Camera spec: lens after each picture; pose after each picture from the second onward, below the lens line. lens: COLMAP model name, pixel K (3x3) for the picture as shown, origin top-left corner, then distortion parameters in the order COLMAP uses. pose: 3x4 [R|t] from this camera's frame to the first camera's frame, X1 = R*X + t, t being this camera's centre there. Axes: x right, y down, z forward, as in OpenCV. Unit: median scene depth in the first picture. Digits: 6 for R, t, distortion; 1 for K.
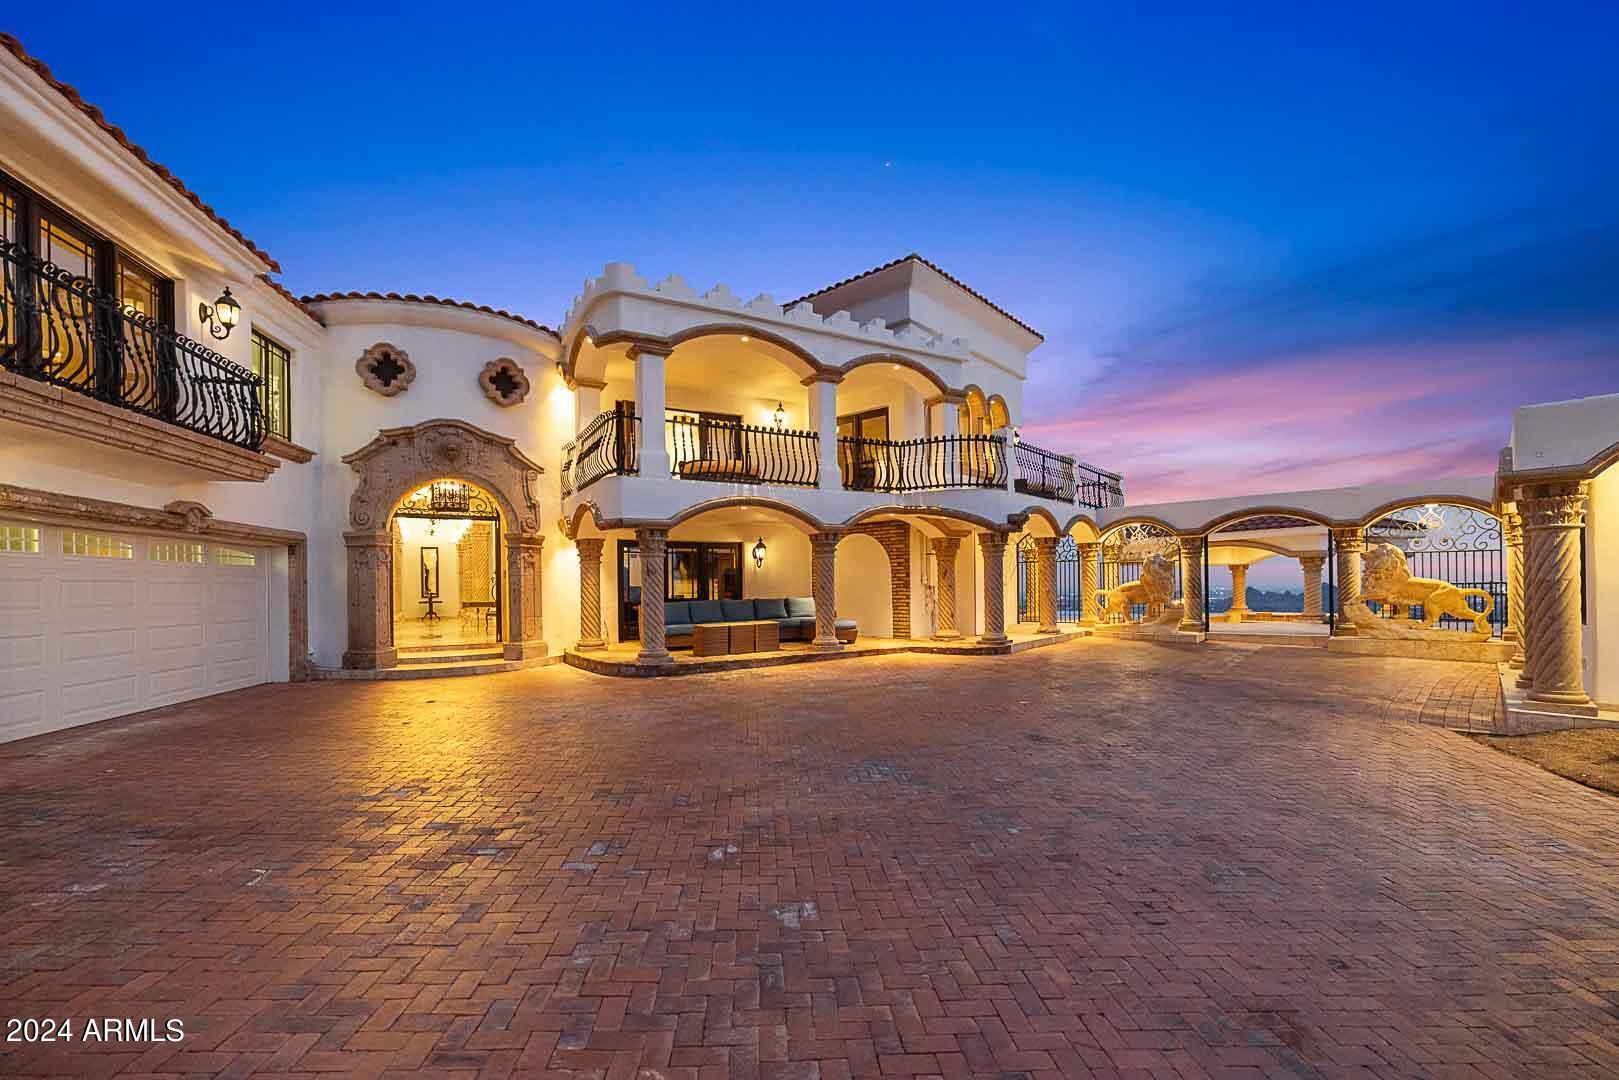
lens RADIAL K [[714.8, 0, 796.2], [0, 714.8, 592.1], [0, 0, 1]] dist [0.000786, 0.000224]
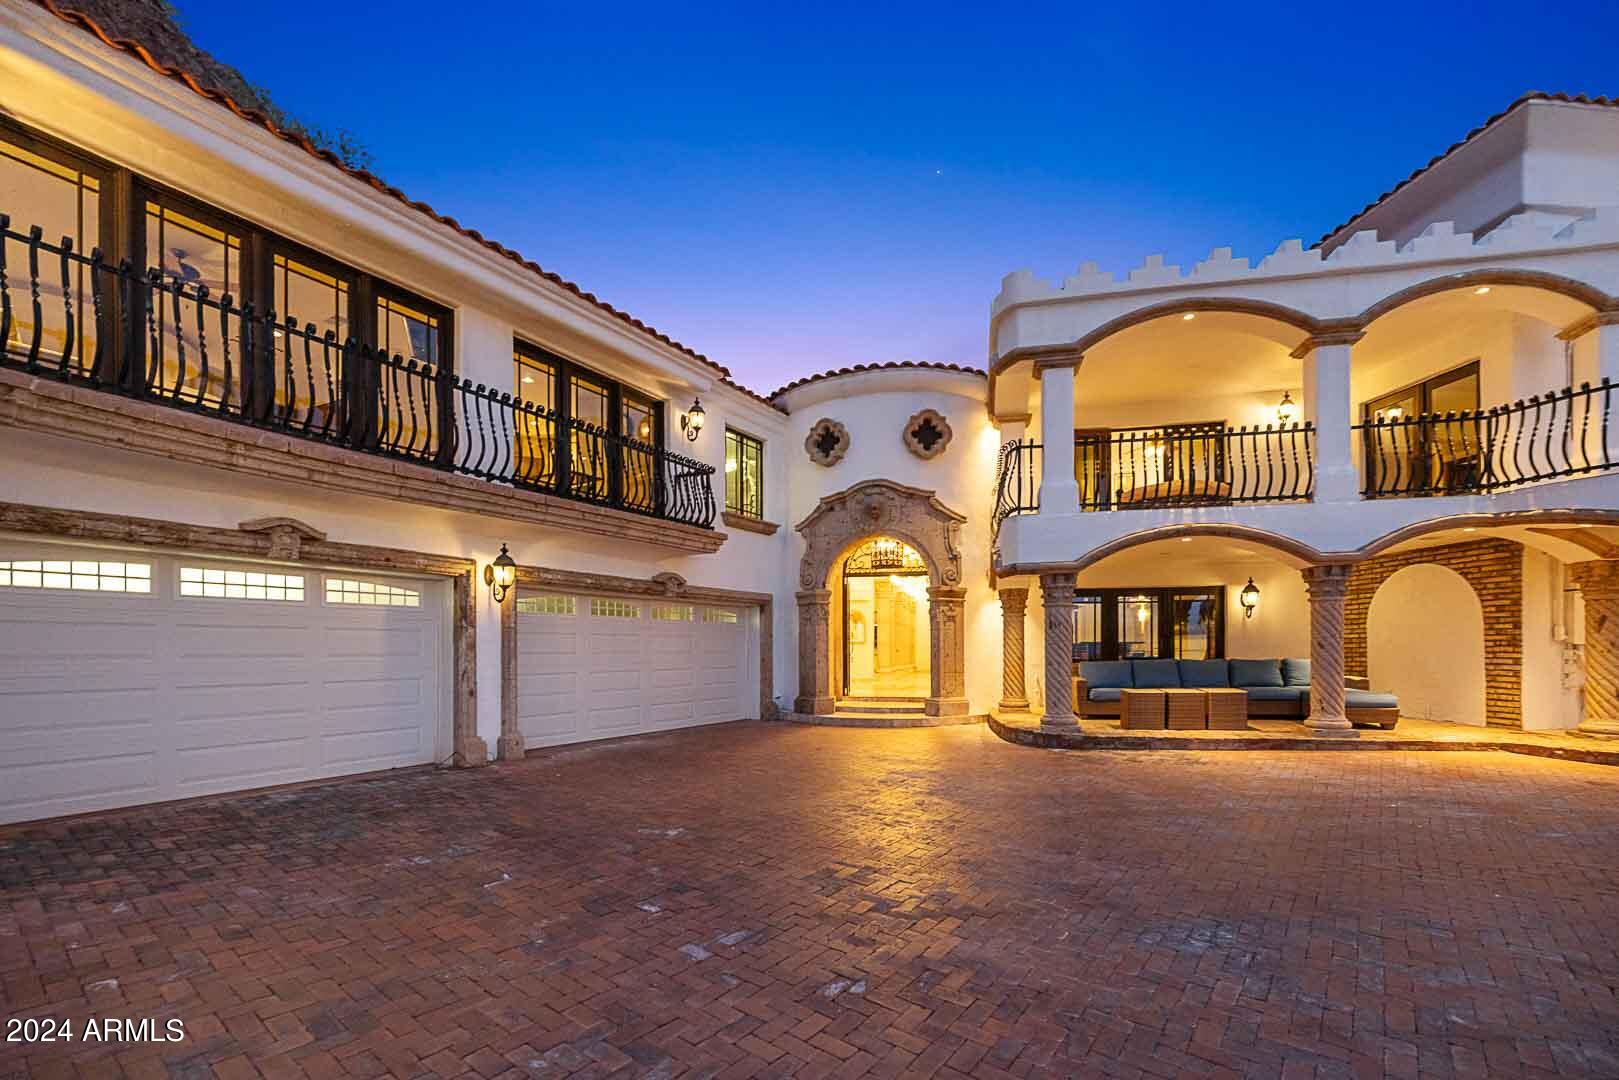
lens RADIAL K [[714.8, 0, 855.1], [0, 714.8, 651.8], [0, 0, 1]] dist [0.000786, 0.000224]
pose [[0.738332, 0.014904, -0.674273, 0.186250], [-0.012242, 0.999887, 0.008696, -0.000227], [0.674327, 0.001834, 0.738431, 0.201619]]
